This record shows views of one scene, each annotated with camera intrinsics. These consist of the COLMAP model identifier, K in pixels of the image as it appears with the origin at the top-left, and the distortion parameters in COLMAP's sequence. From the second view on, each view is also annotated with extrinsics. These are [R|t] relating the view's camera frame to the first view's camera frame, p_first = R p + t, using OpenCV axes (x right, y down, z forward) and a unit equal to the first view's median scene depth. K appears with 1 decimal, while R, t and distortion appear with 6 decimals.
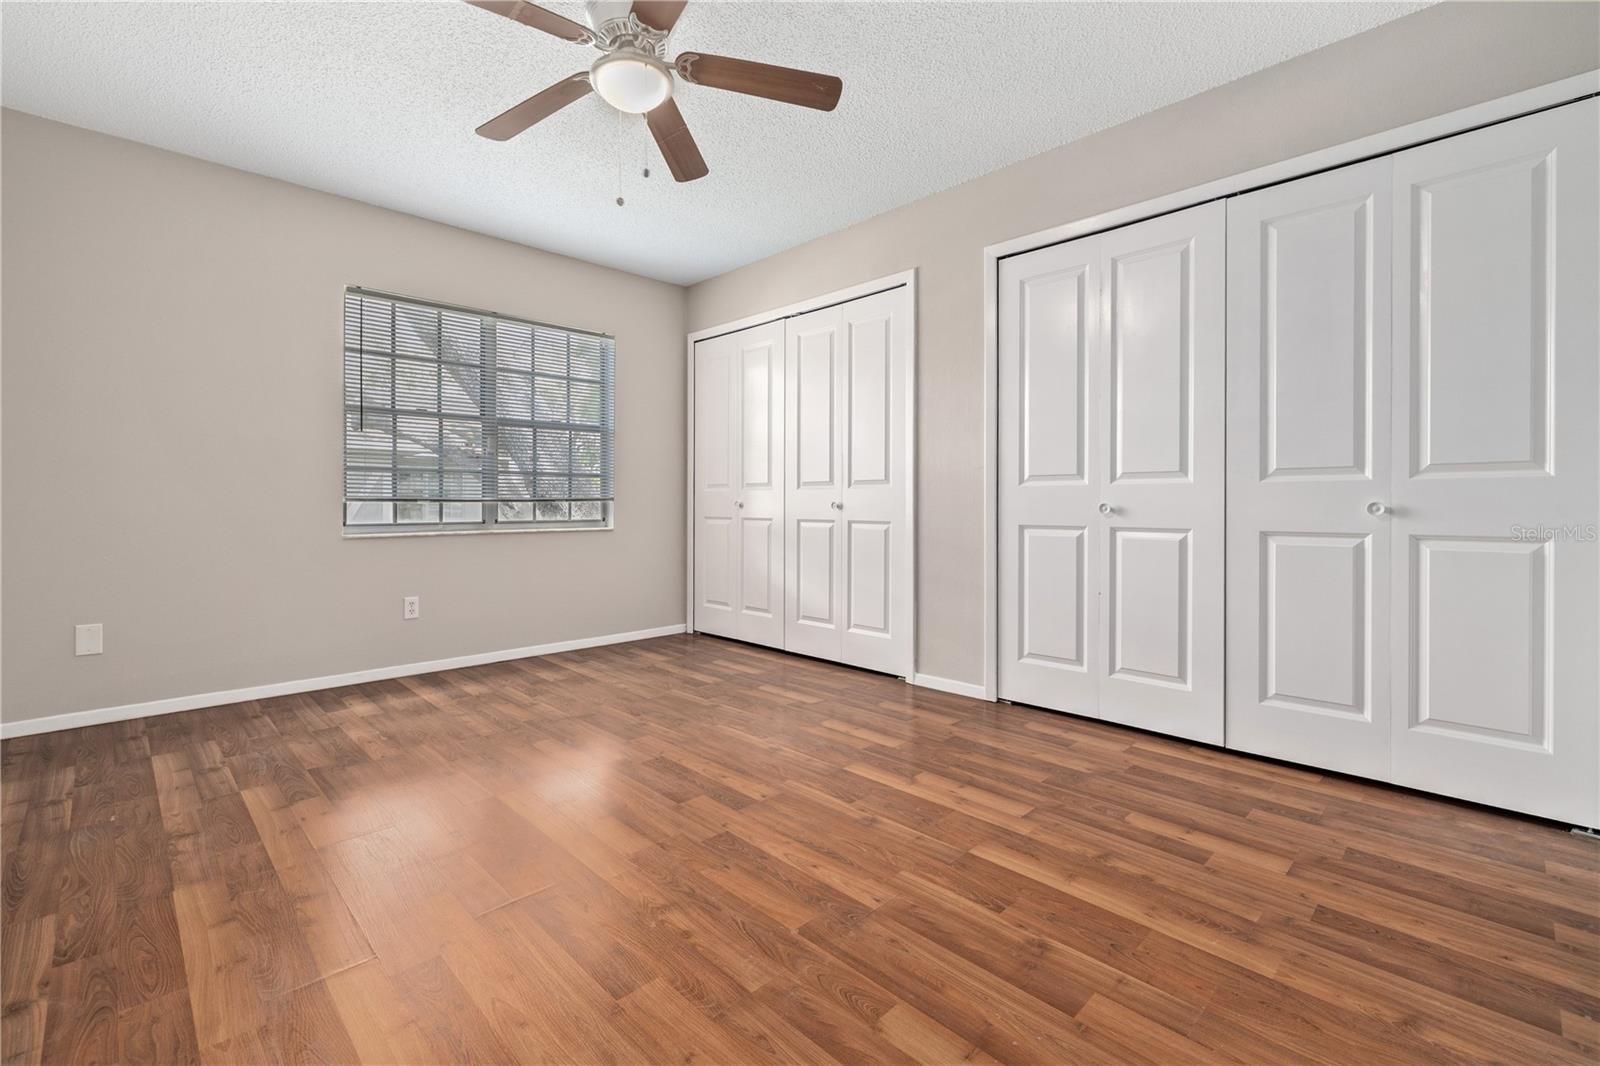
lens RADIAL K [[689.7, 0, 769.2], [0, 689.7, 513.1], [0, 0, 1]] dist [-0.000755, 0.000566]
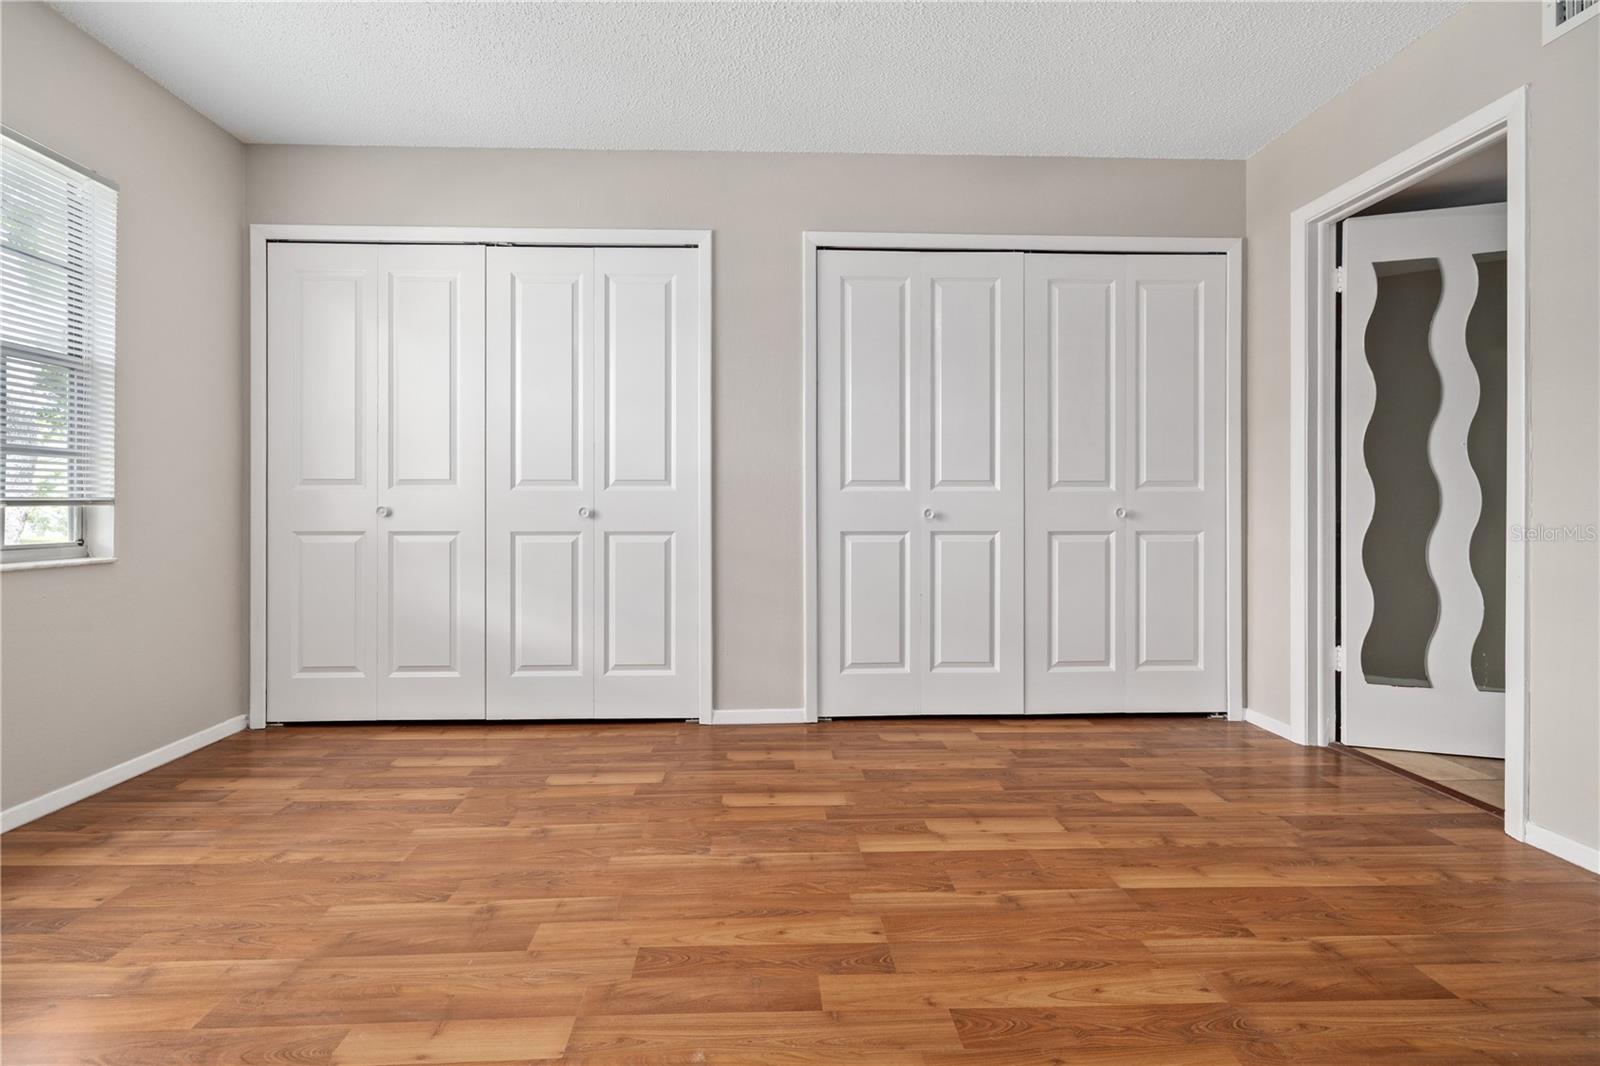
lens RADIAL K [[689.7, 0, 769.2], [0, 689.7, 513.1], [0, 0, 1]] dist [-0.000755, 0.000566]
pose [[0.664093, -0.005129, 0.747633, -0.420023], [0.011172, 0.999933, -0.003064, -0.006560], [-0.747567, 0.010387, 0.664105, 0.436678]]
